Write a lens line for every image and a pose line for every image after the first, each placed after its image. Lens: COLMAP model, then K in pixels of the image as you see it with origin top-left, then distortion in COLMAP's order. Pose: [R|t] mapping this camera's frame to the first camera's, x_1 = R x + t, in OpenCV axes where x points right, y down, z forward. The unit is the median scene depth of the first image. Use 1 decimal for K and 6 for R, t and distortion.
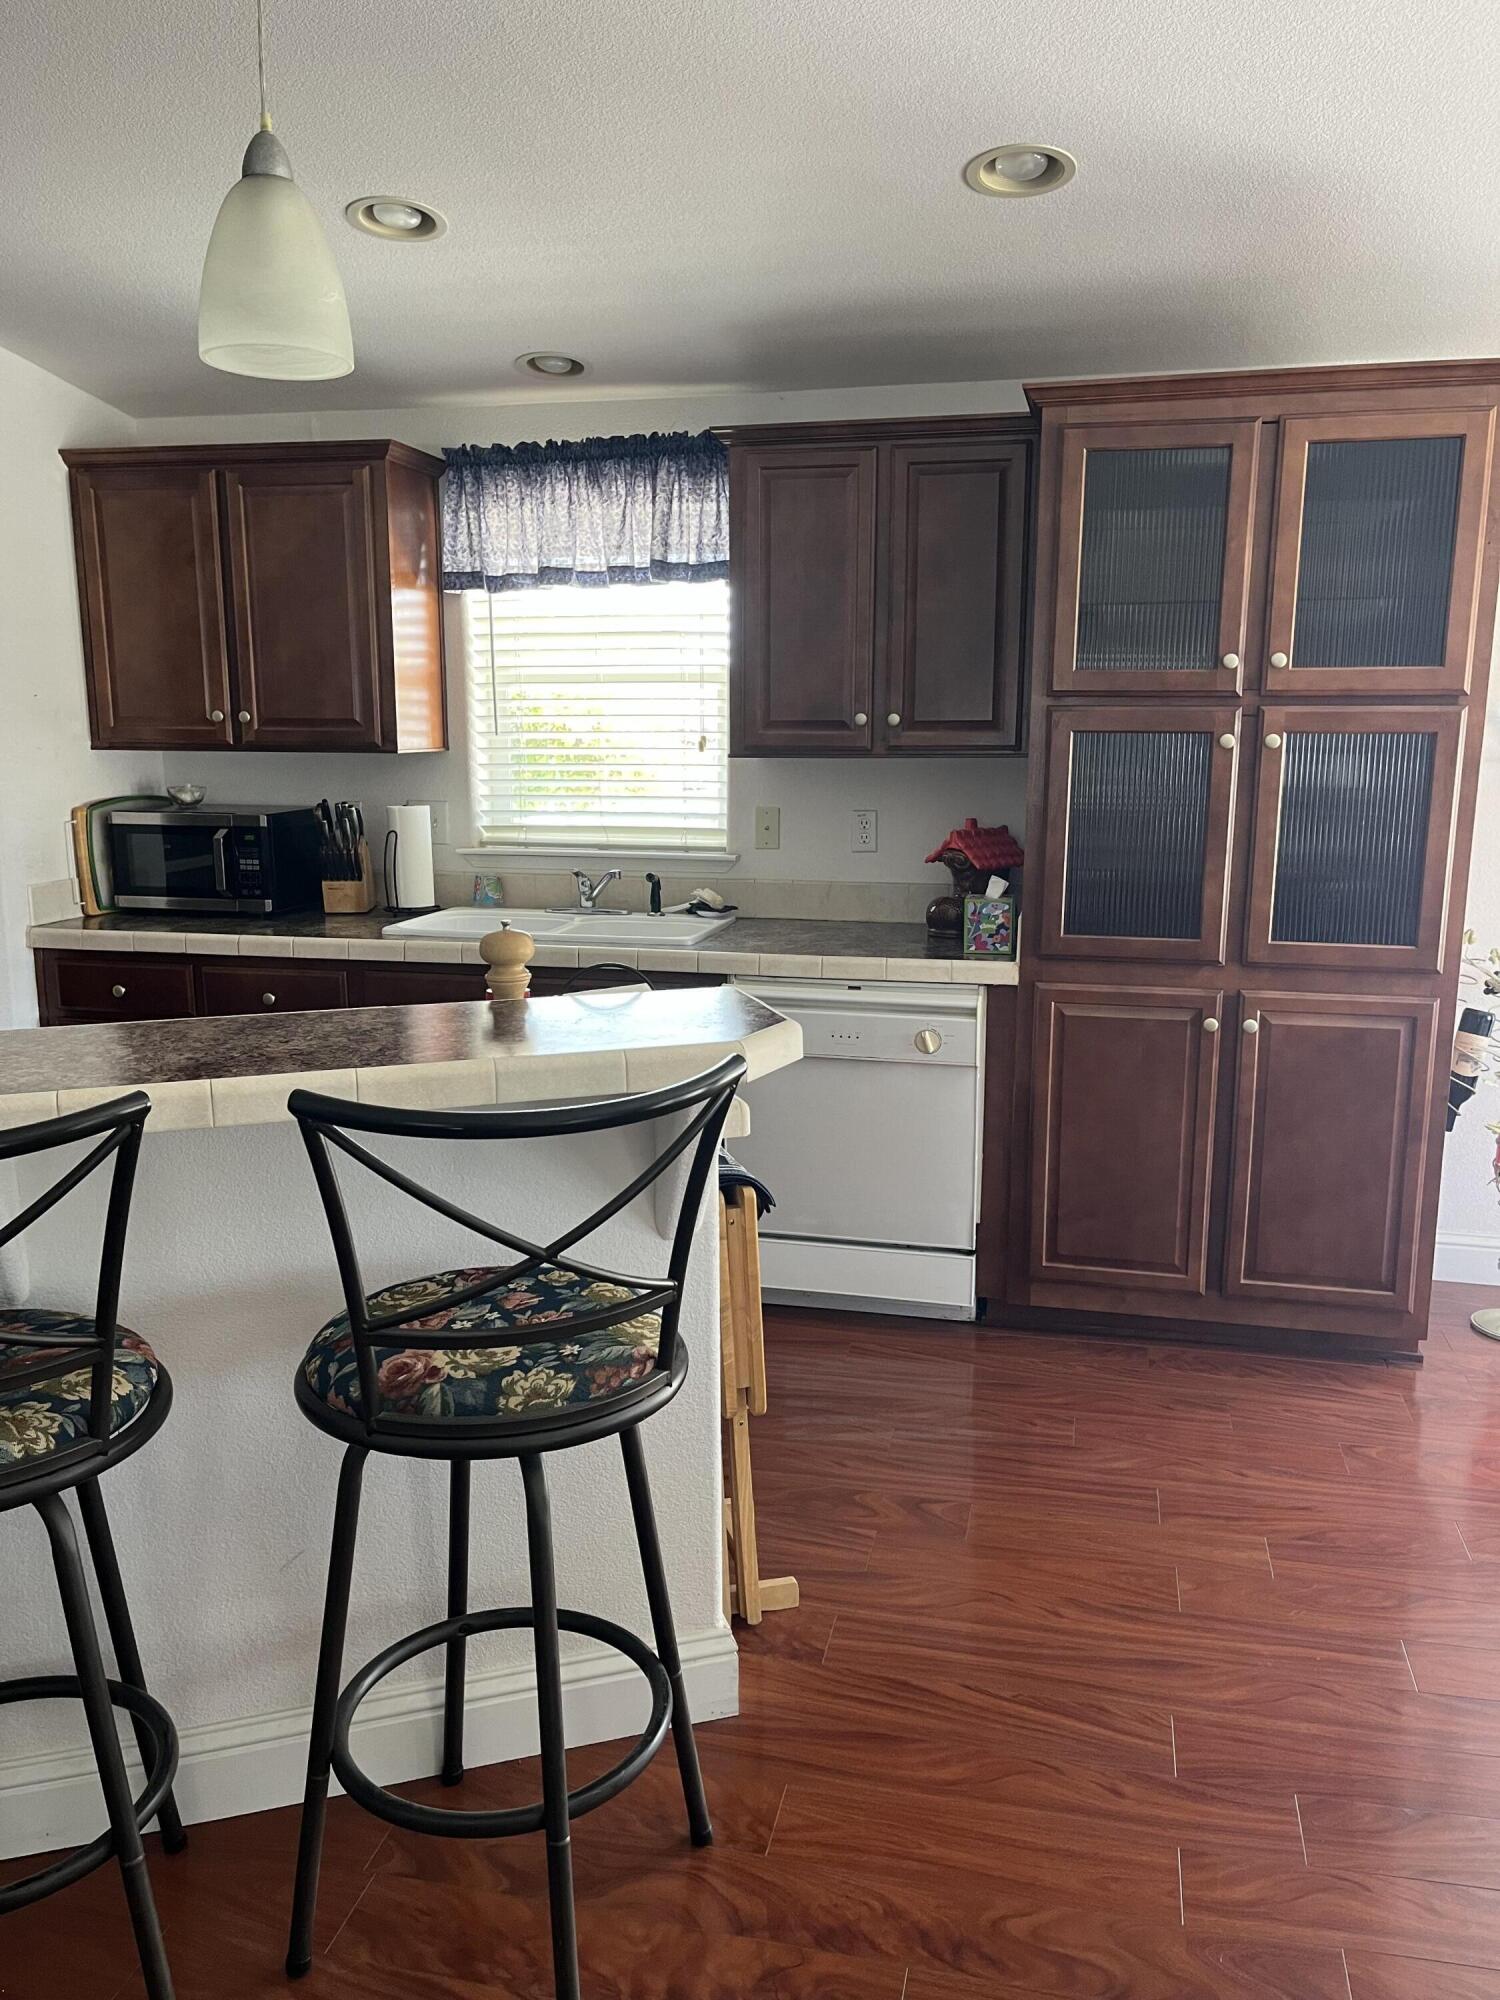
lens RADIAL K [[1512.4, 0, 759.3], [0, 1512.4, 1011.1], [0, 0, 1]] dist [0.064628, -0.082780]
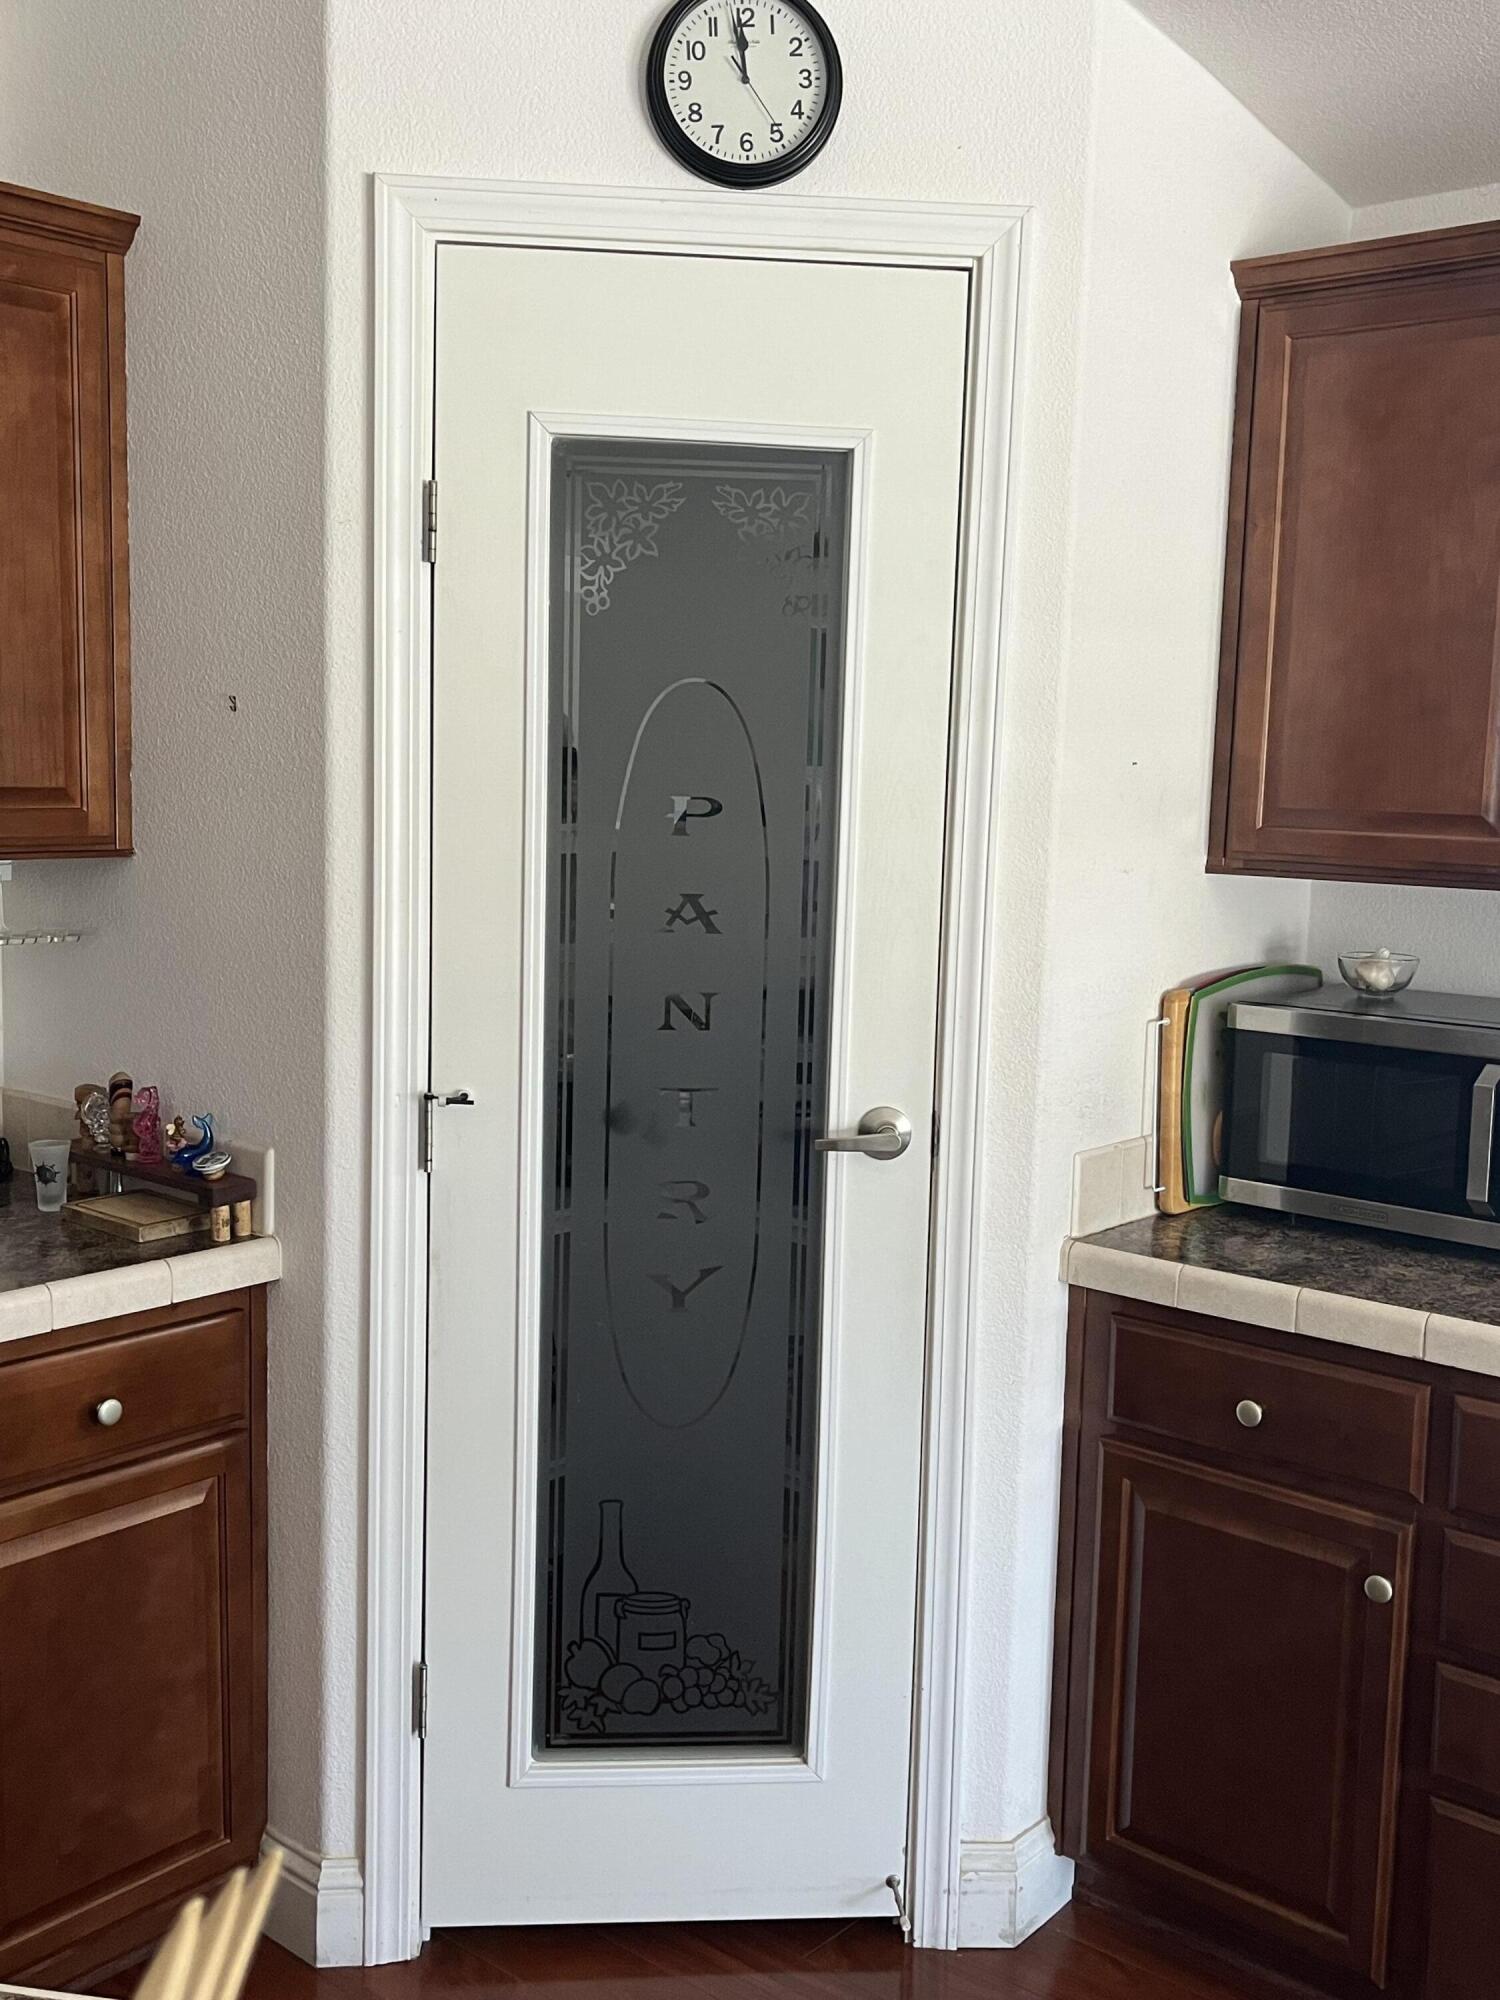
lens RADIAL K [[2010.1, 0, 733.1], [0, 2010.1, 1002.2], [0, 0, 1]] dist [0.041123, 0.000000]
pose [[0.884911, 0.074741, -0.459725, -0.303470], [-0.112515, 0.992111, -0.055283, -0.086944], [0.451966, 0.100647, 0.886339, 0.409971]]
